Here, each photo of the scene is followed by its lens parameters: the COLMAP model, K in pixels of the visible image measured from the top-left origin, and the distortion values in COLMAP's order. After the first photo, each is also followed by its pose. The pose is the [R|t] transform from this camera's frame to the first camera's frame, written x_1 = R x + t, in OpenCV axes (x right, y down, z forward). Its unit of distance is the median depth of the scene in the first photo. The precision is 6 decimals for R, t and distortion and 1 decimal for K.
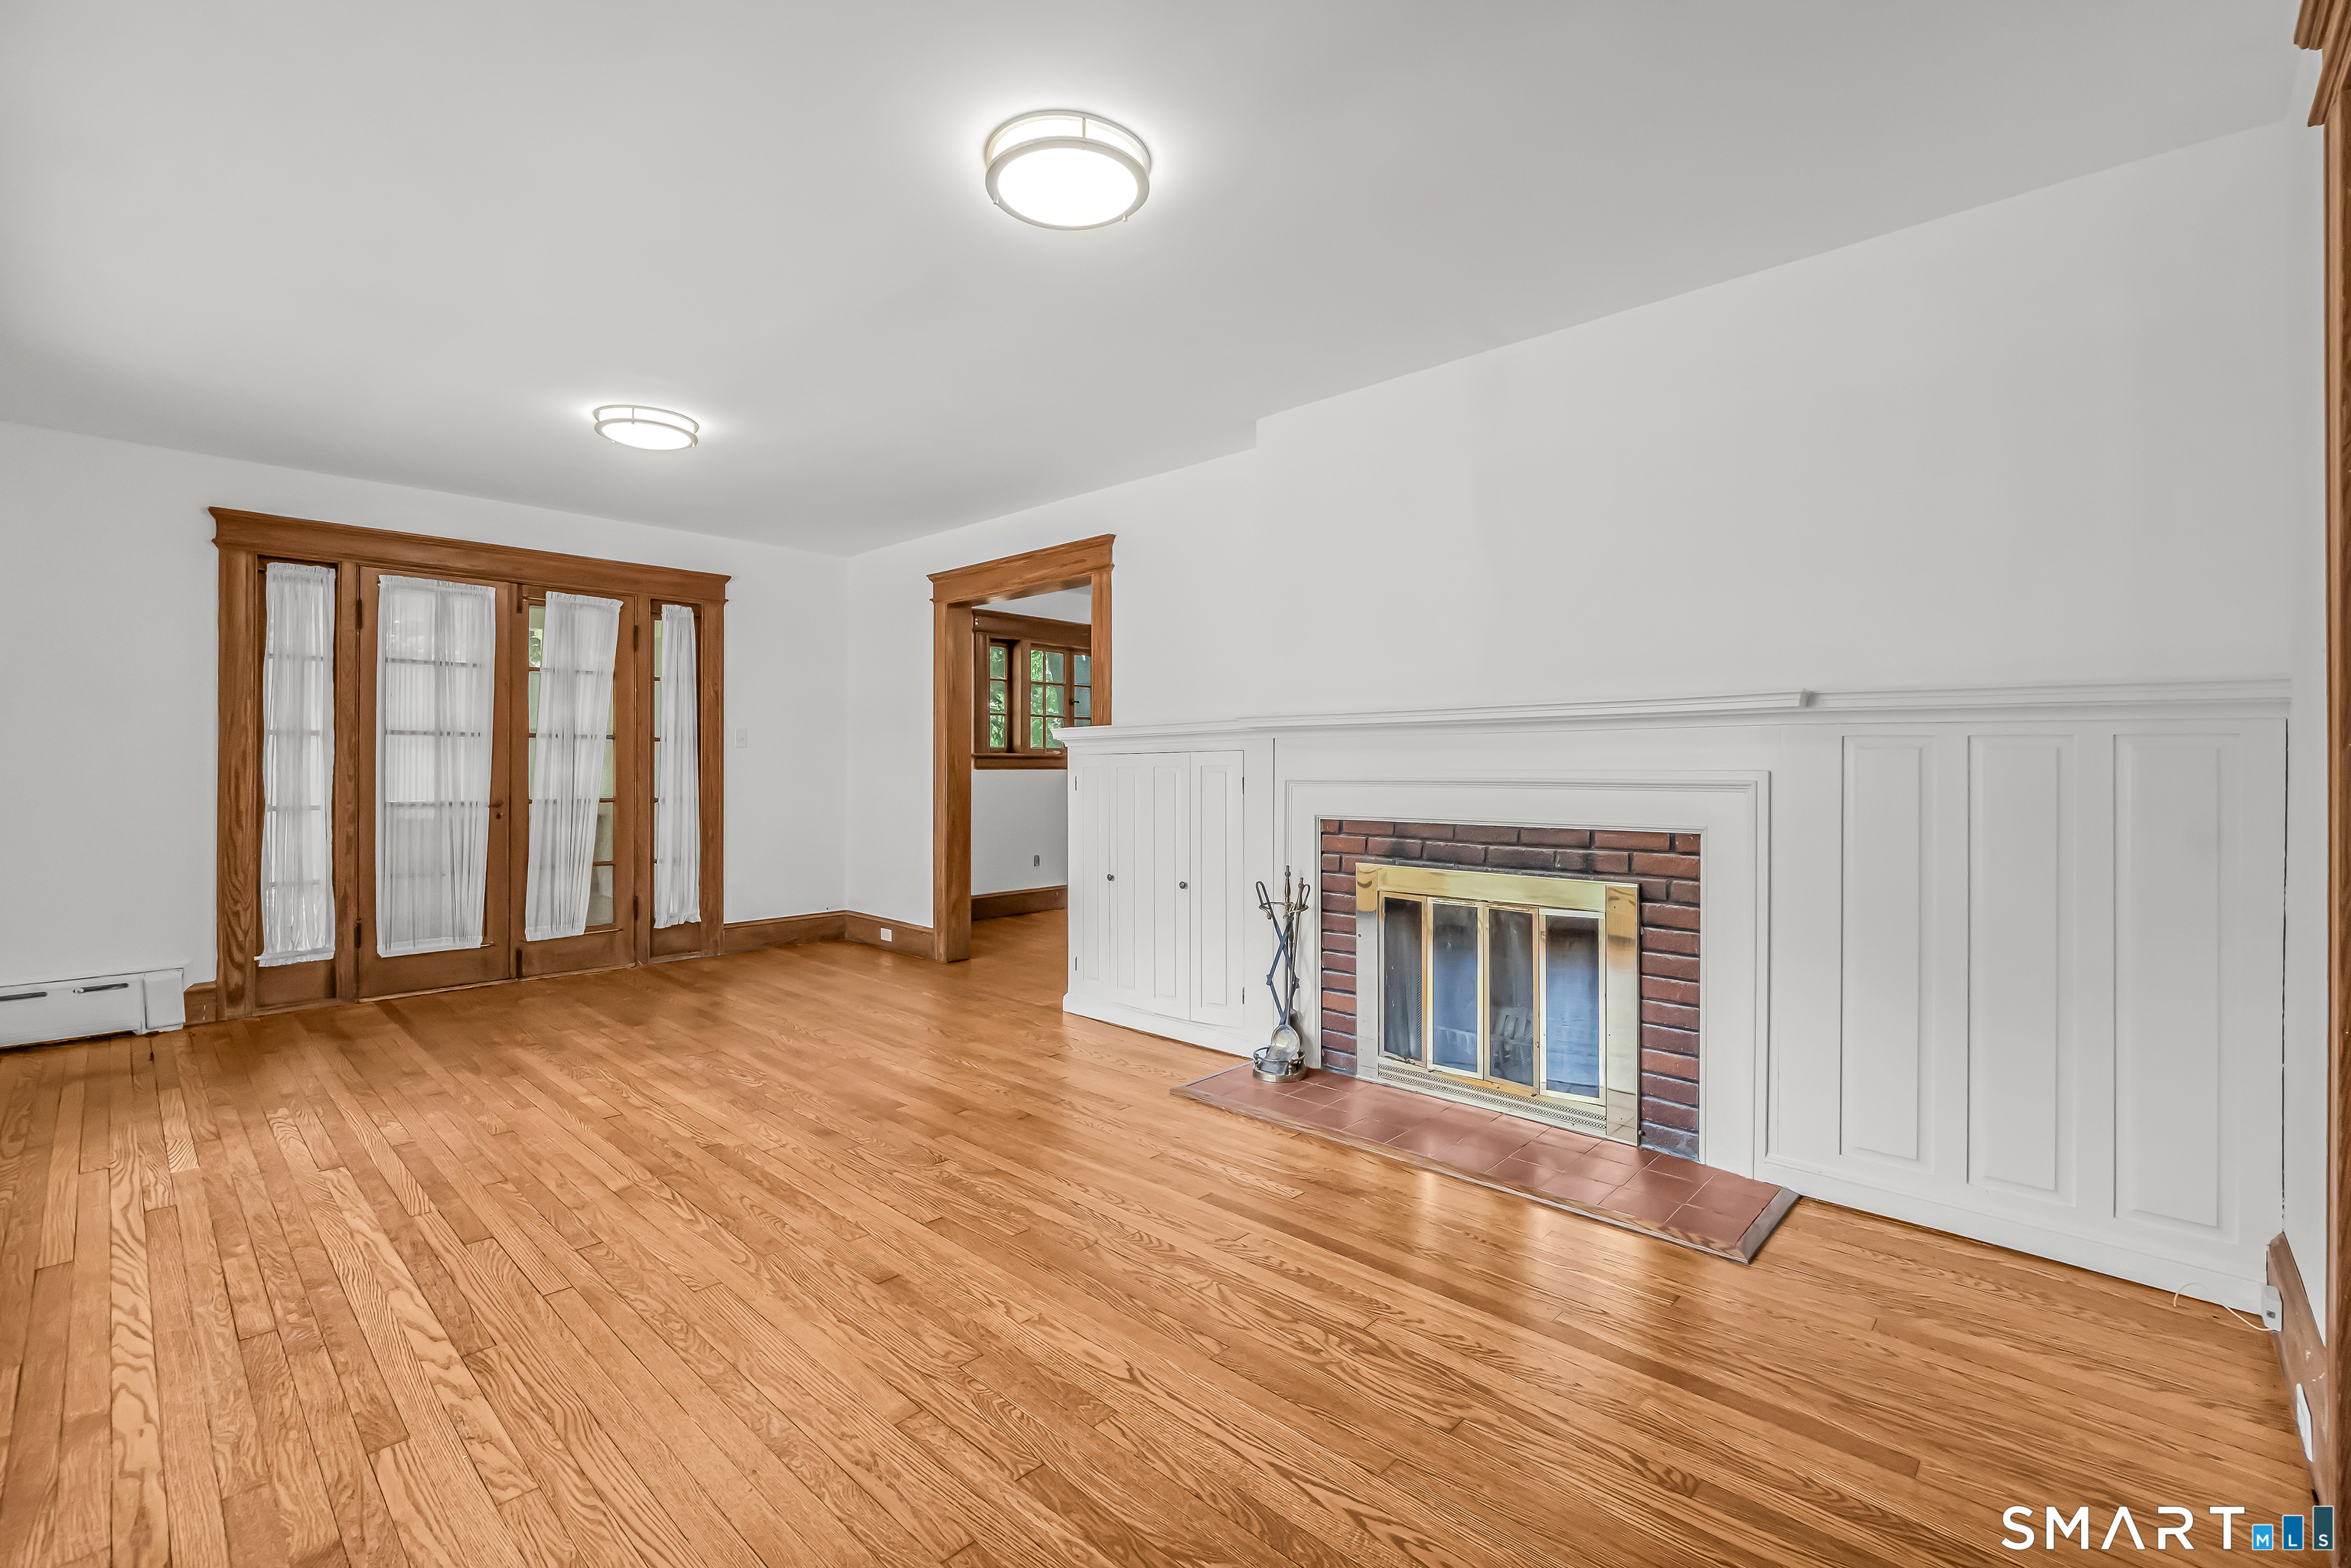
lens RADIAL K [[1022.8, 0, 1160.9], [0, 1022.8, 767.2], [0, 0, 1]] dist [-0.006673, 0.000496]
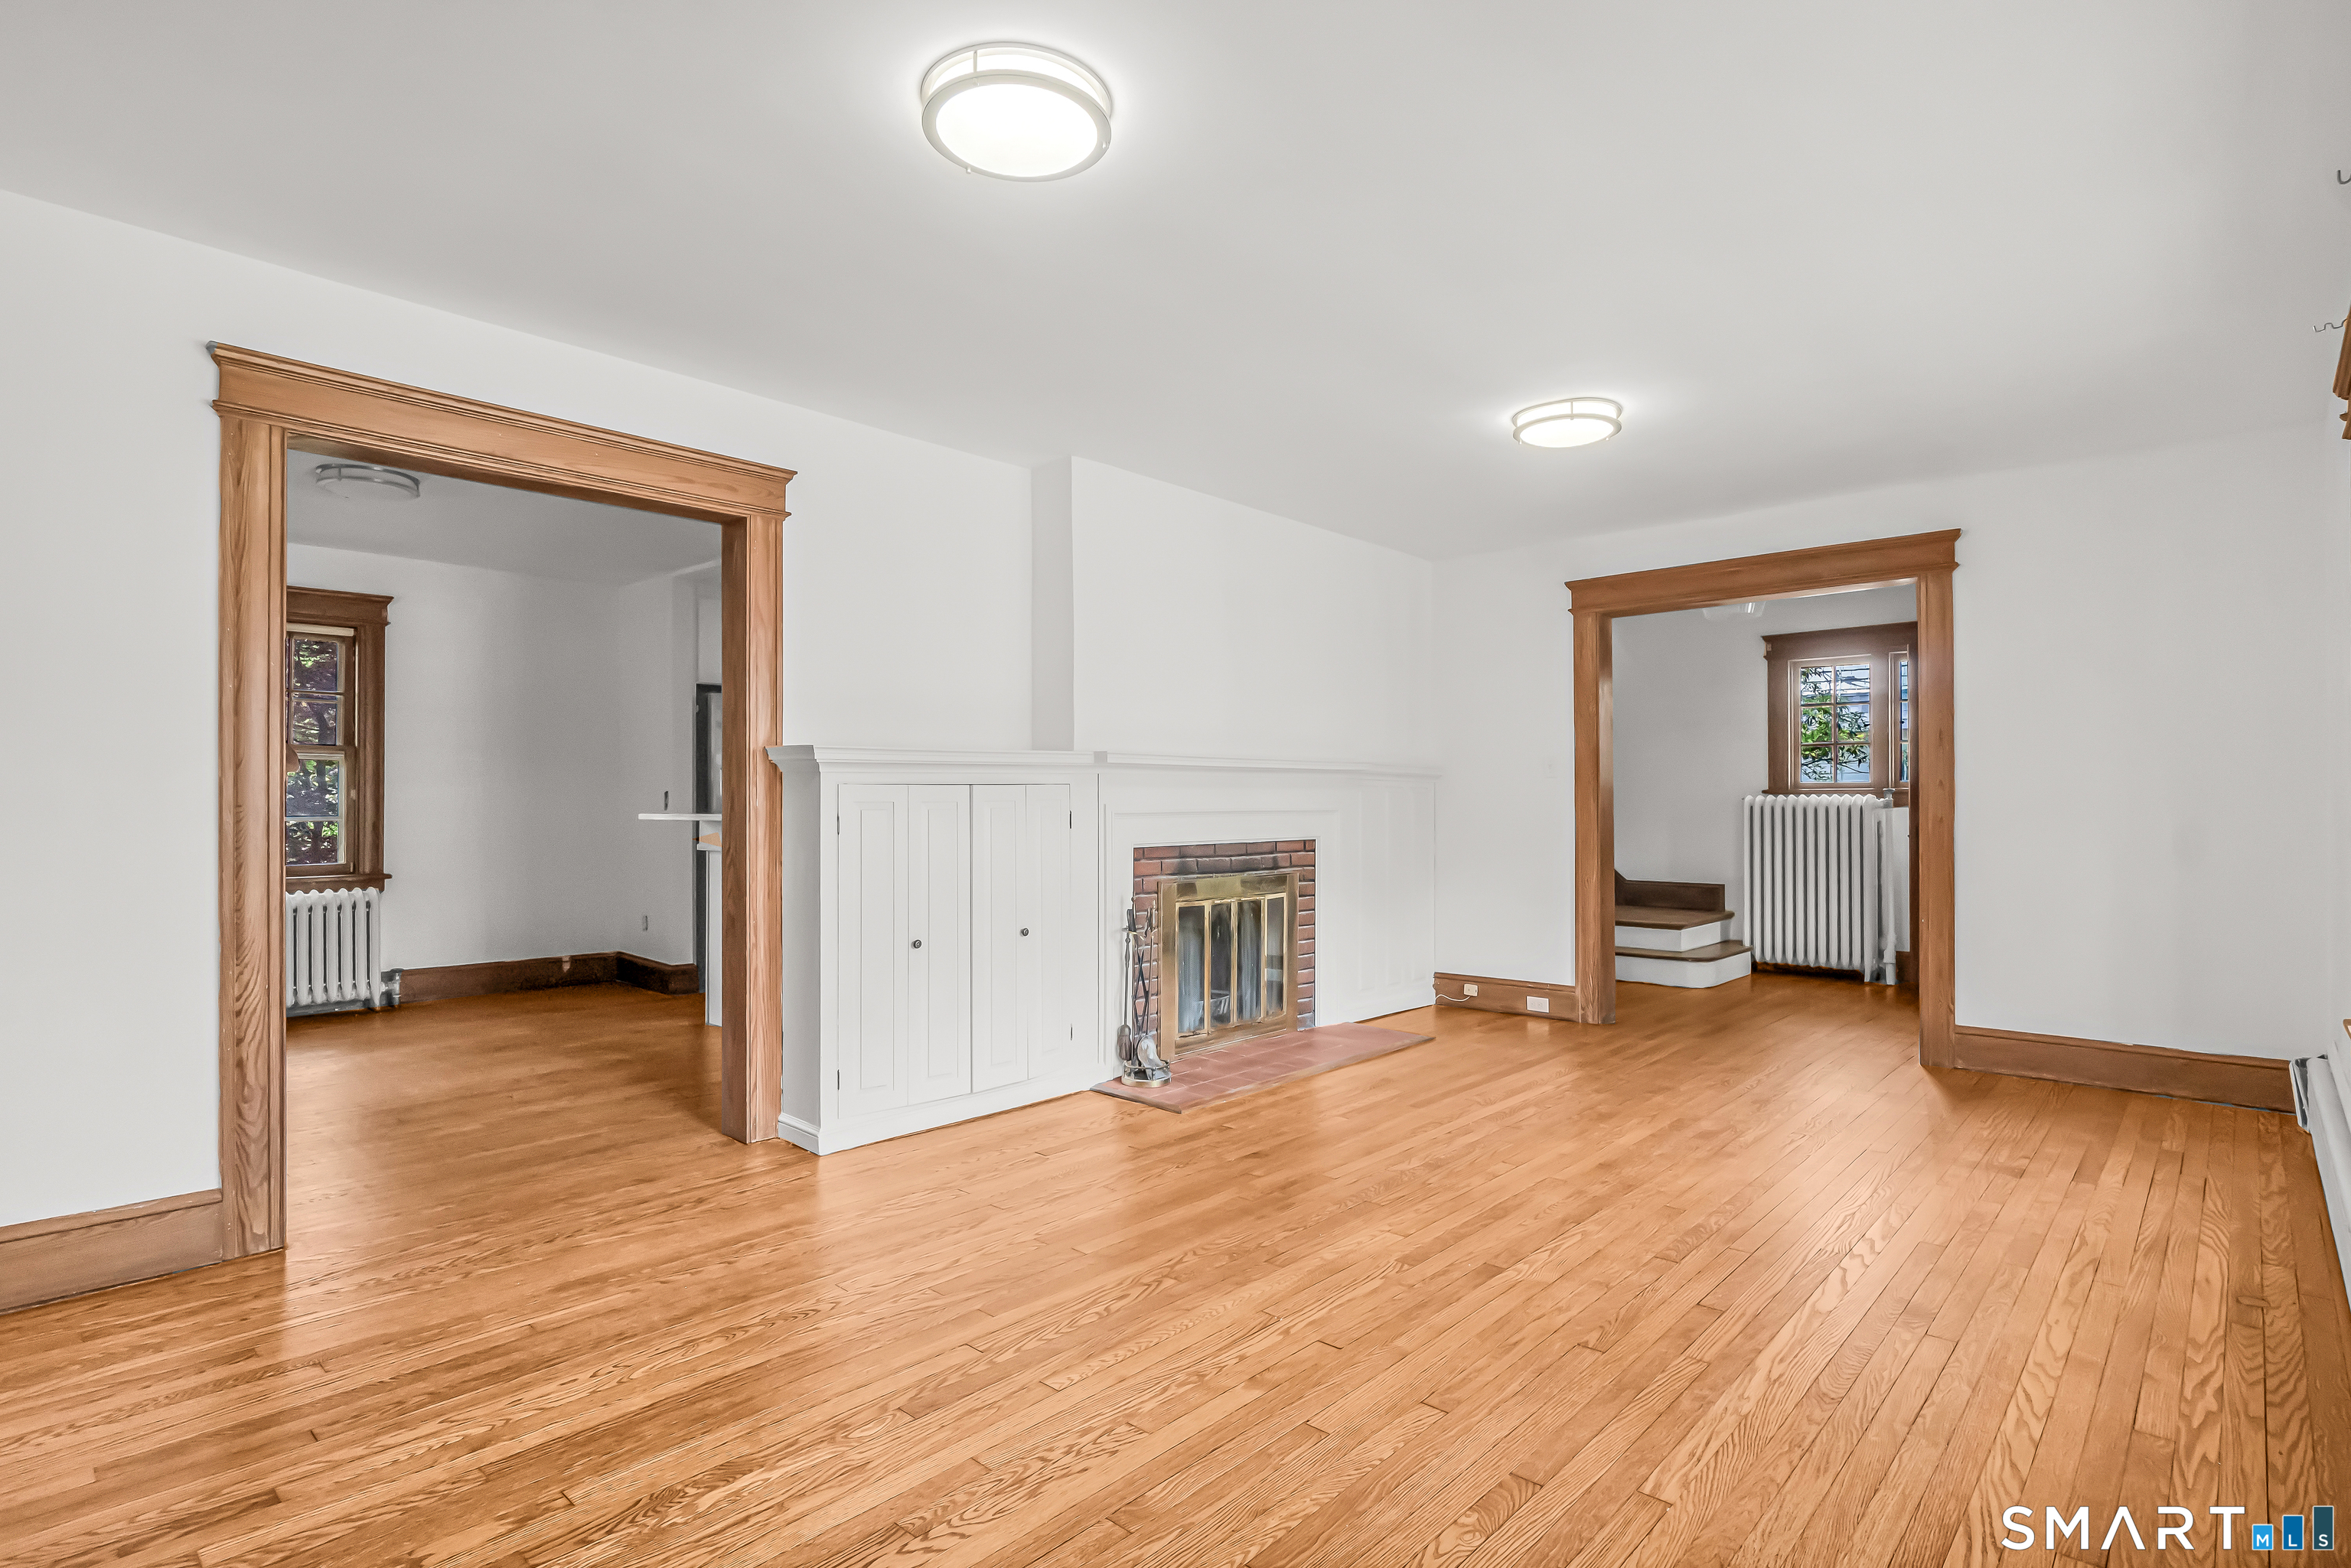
lens RADIAL K [[1178.3, 0, 1161.8], [0, 1178.3, 801.3], [0, 0, 1]] dist [-0.019438, -0.000119]
pose [[-0.016463, 0.001499, 0.999863, -1.524217], [0.003673, 0.999992, -0.001439, 0.003175], [-0.999858, 0.003648, -0.016468, 1.338062]]
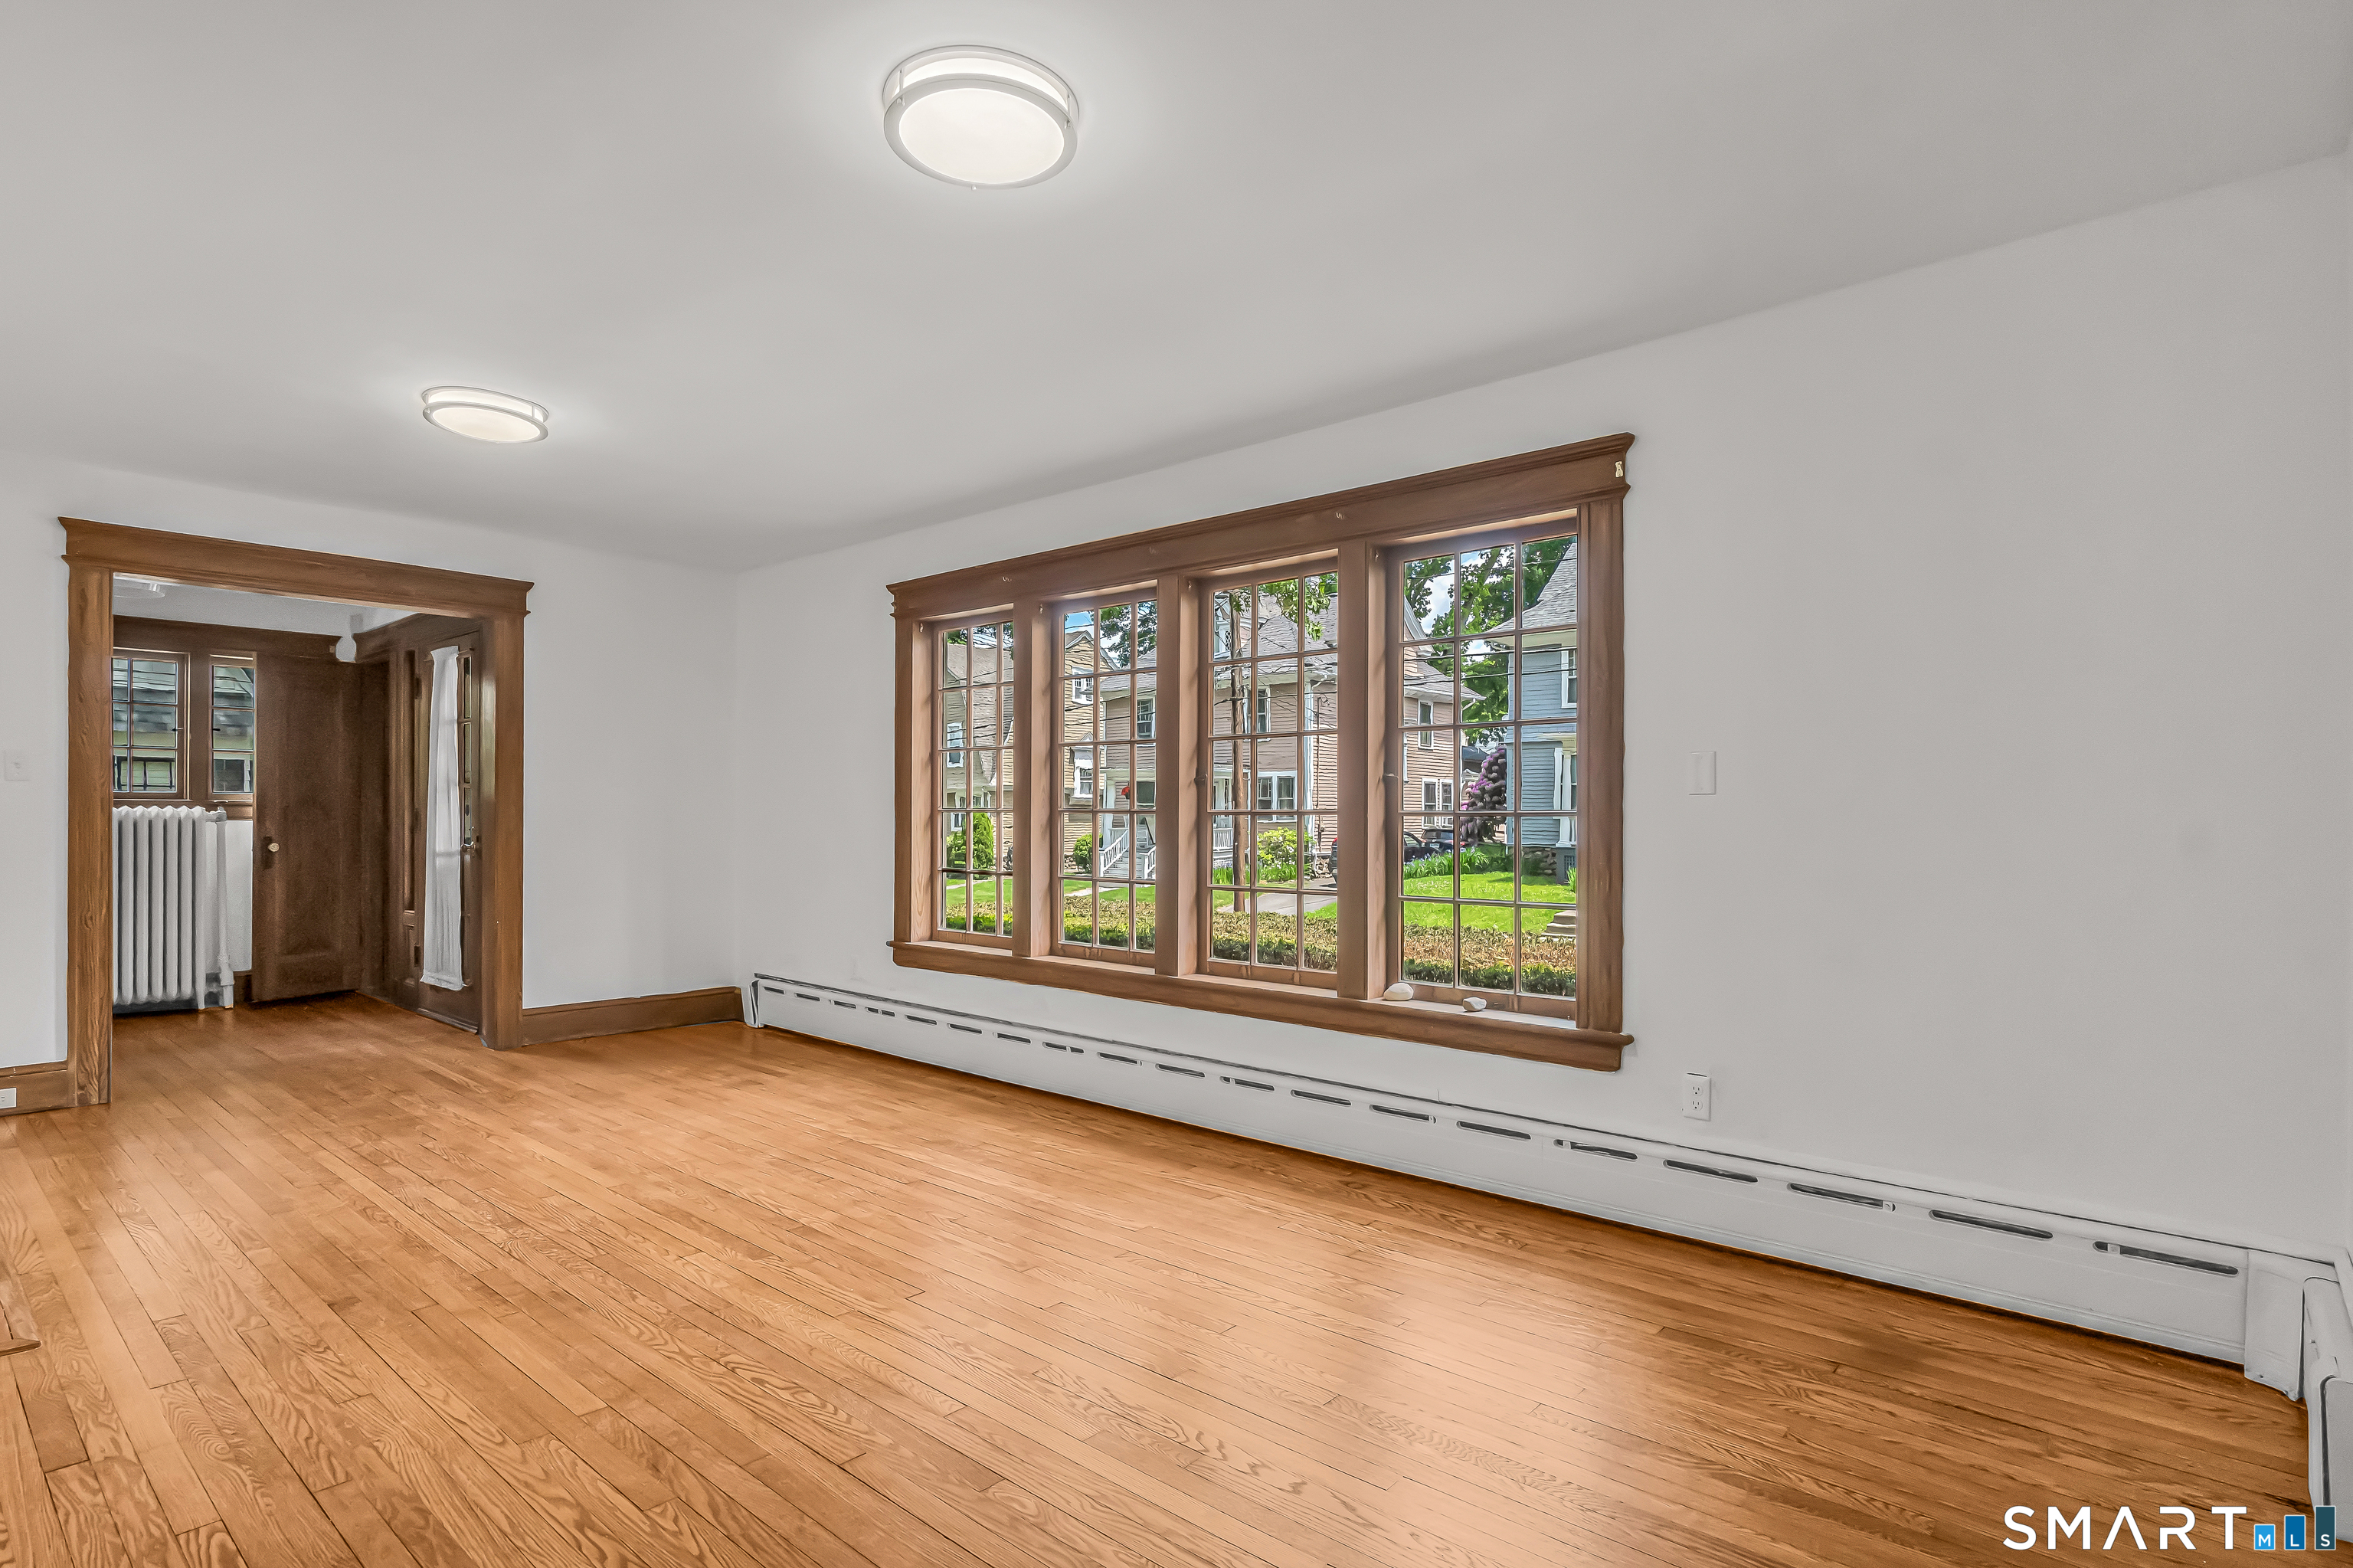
lens RADIAL K [[1179.3, 0, 1174.9], [0, 1179.3, 771.6], [0, 0, 1]] dist [-0.019438, -0.000119]
pose [[-0.998545, -0.009177, -0.053145, -0.812436], [-0.007216, 0.999290, -0.036982, -0.008224], [0.053447, -0.036545, -0.997902, 2.248779]]
